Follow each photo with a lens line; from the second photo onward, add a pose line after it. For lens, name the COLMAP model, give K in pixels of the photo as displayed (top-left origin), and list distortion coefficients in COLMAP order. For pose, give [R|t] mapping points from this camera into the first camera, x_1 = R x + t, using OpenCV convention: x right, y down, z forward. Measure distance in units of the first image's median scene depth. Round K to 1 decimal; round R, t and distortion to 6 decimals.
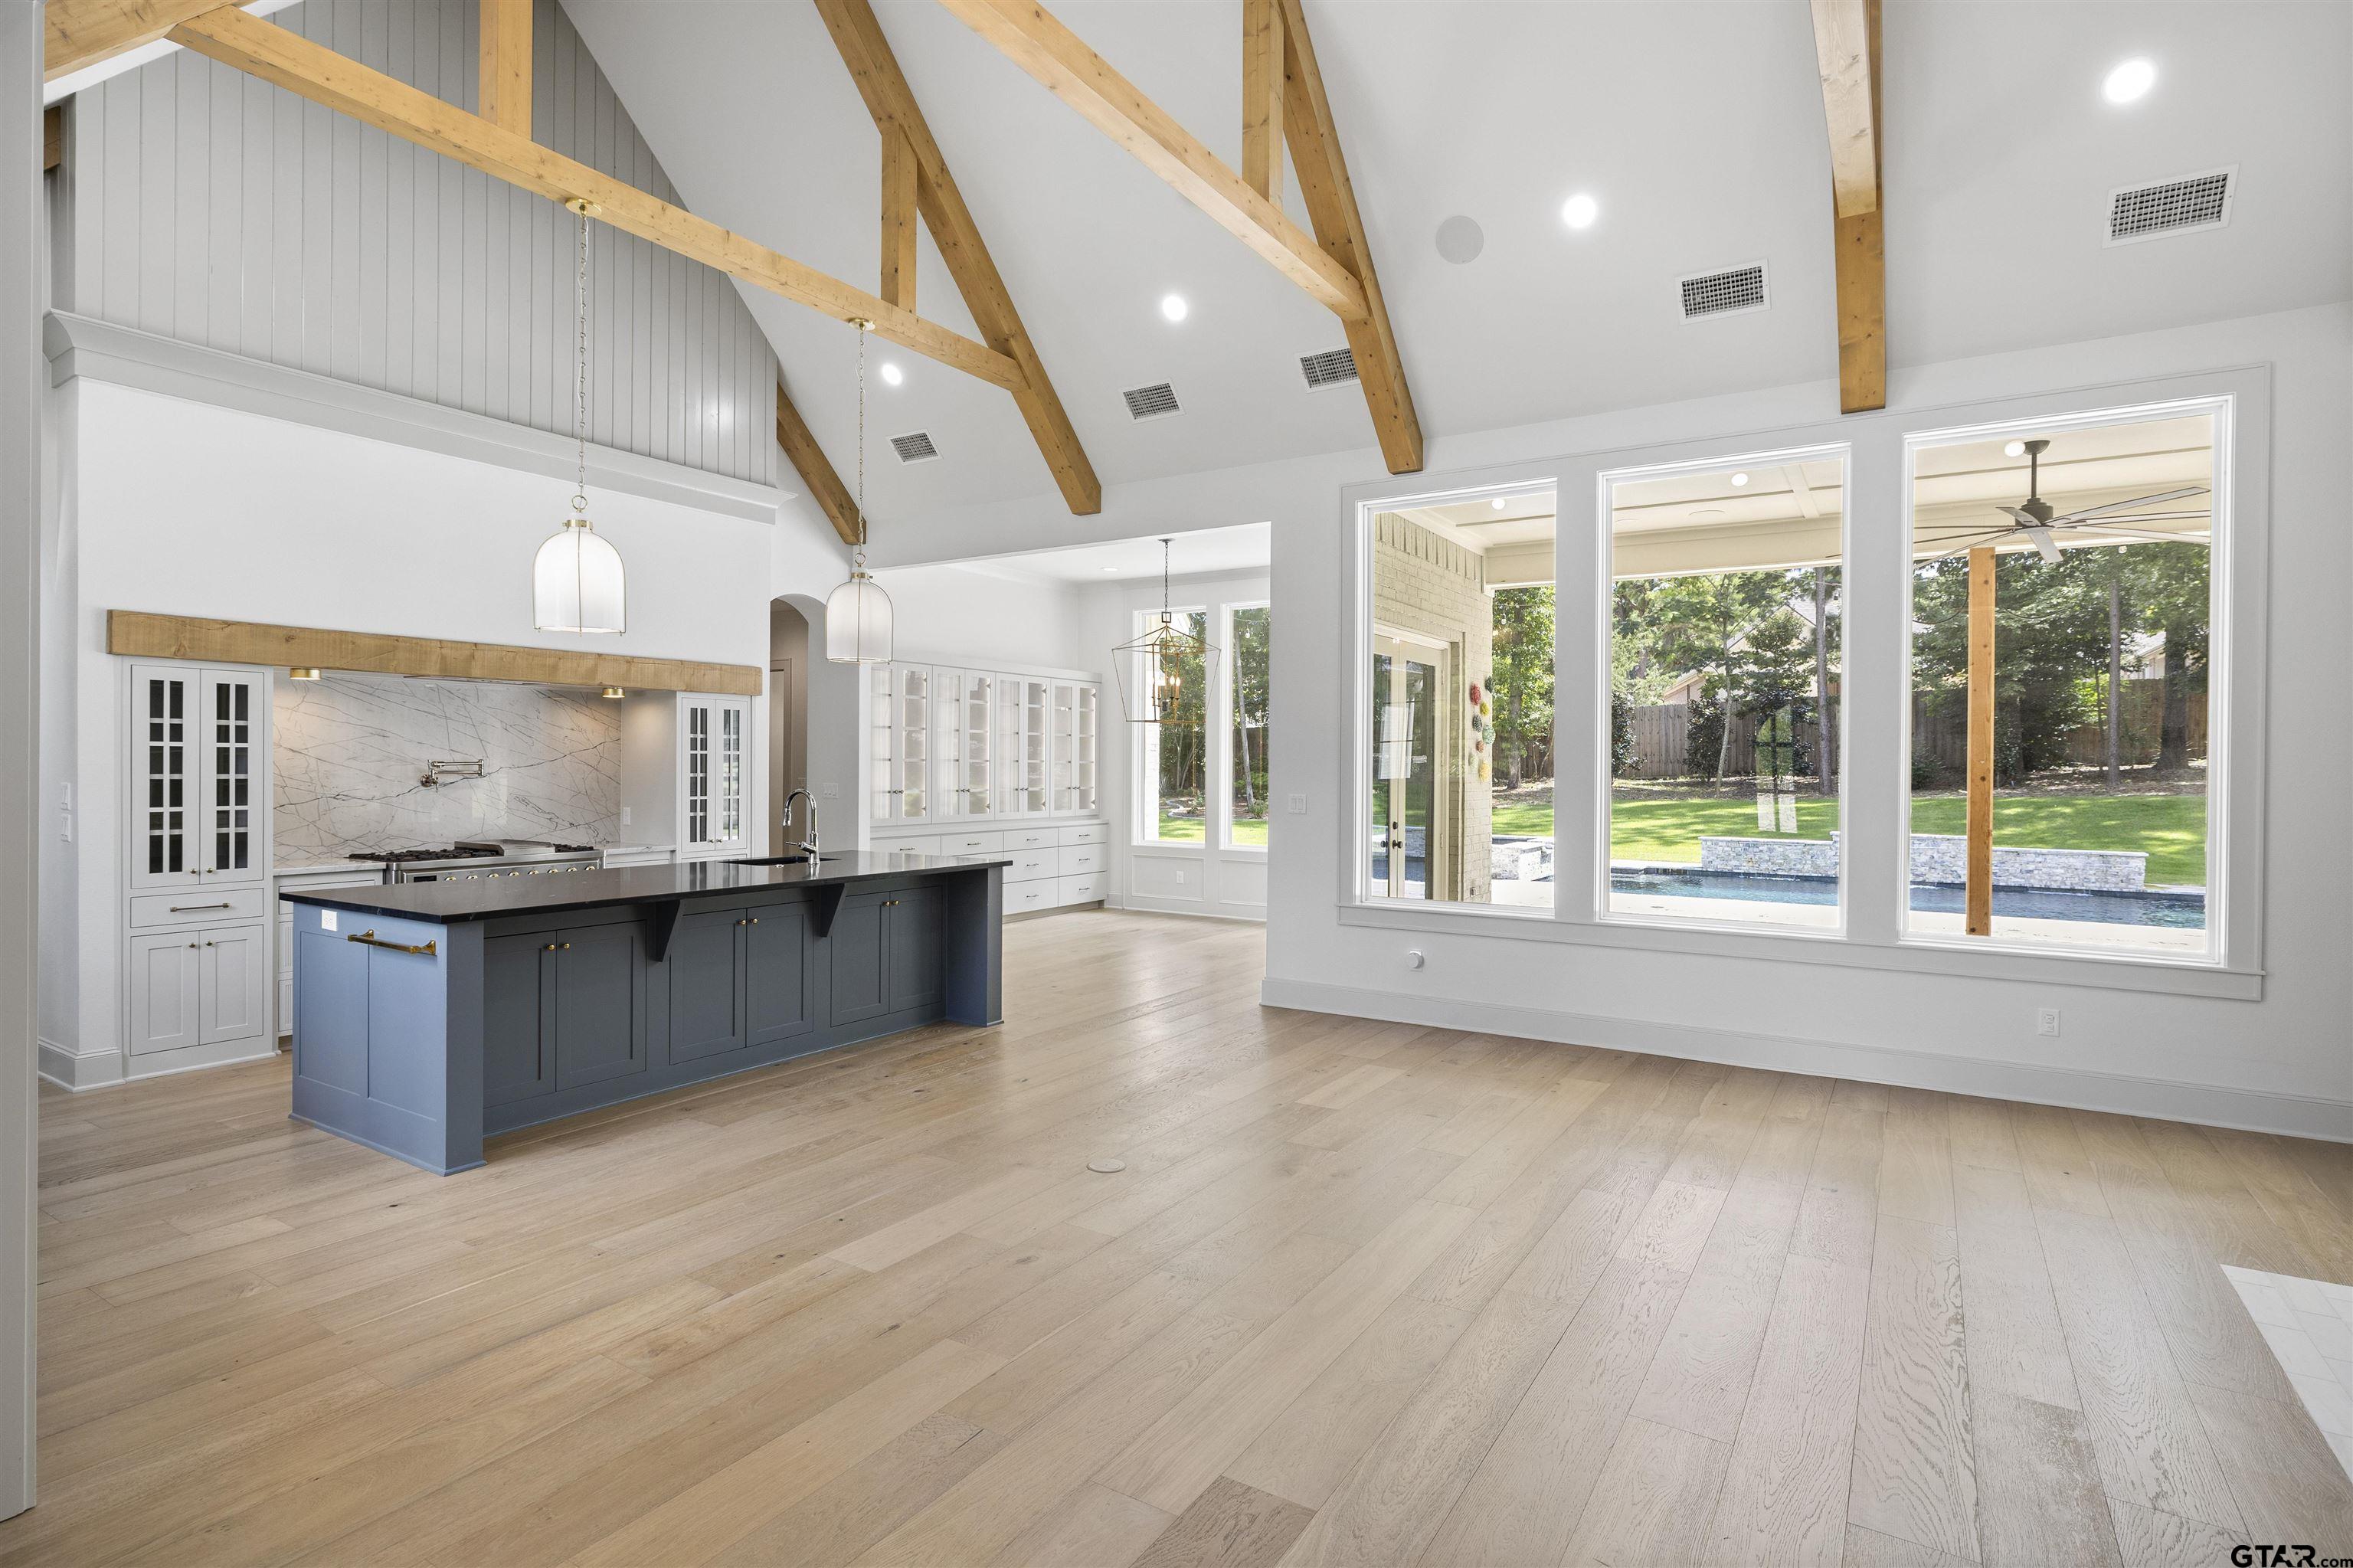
lens RADIAL K [[1187.6, 0, 1172.6], [0, 1187.6, 771.7], [0, 0, 1]] dist [-0.000187, -0.000038]
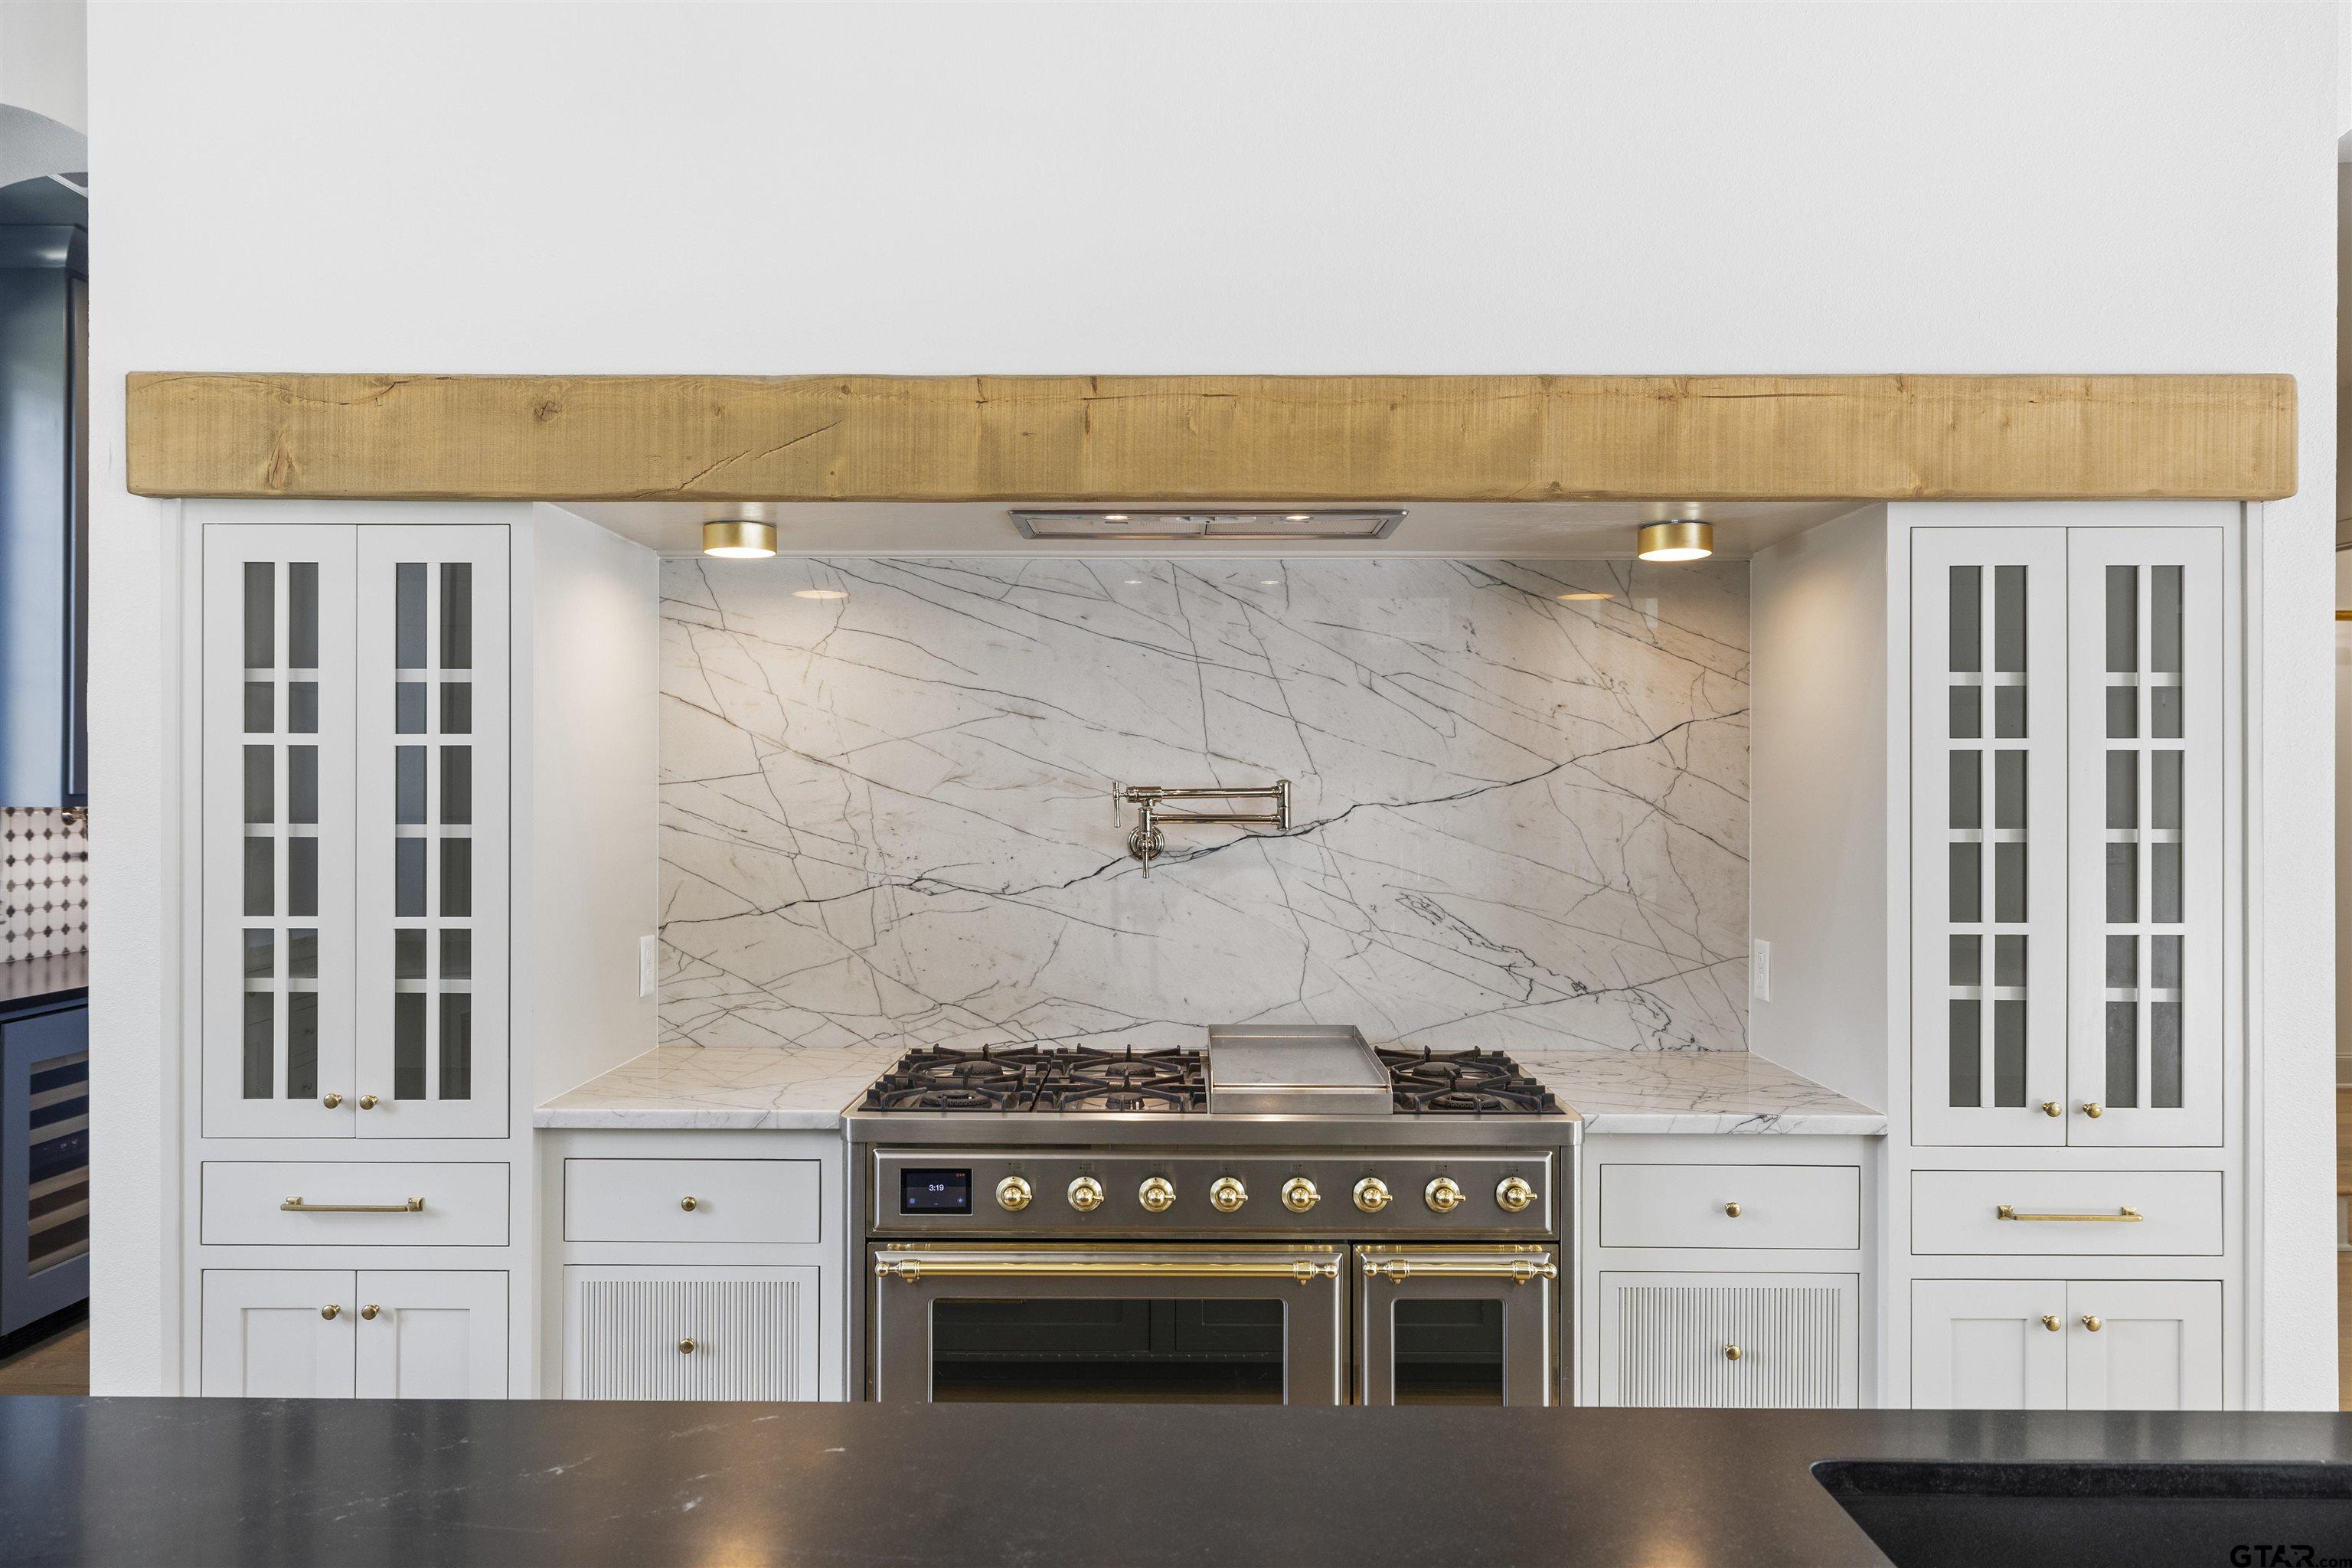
lens RADIAL K [[1539.0, 0, 1174.4], [0, 1539.0, 784.7], [0, 0, 1]] dist [-0.001426, 0.000402]
pose [[0.532242, -0.008378, -0.846551, -0.220352], [-0.003453, 0.999921, -0.012067, -0.003580], [0.846585, 0.009345, 0.532171, 0.693886]]
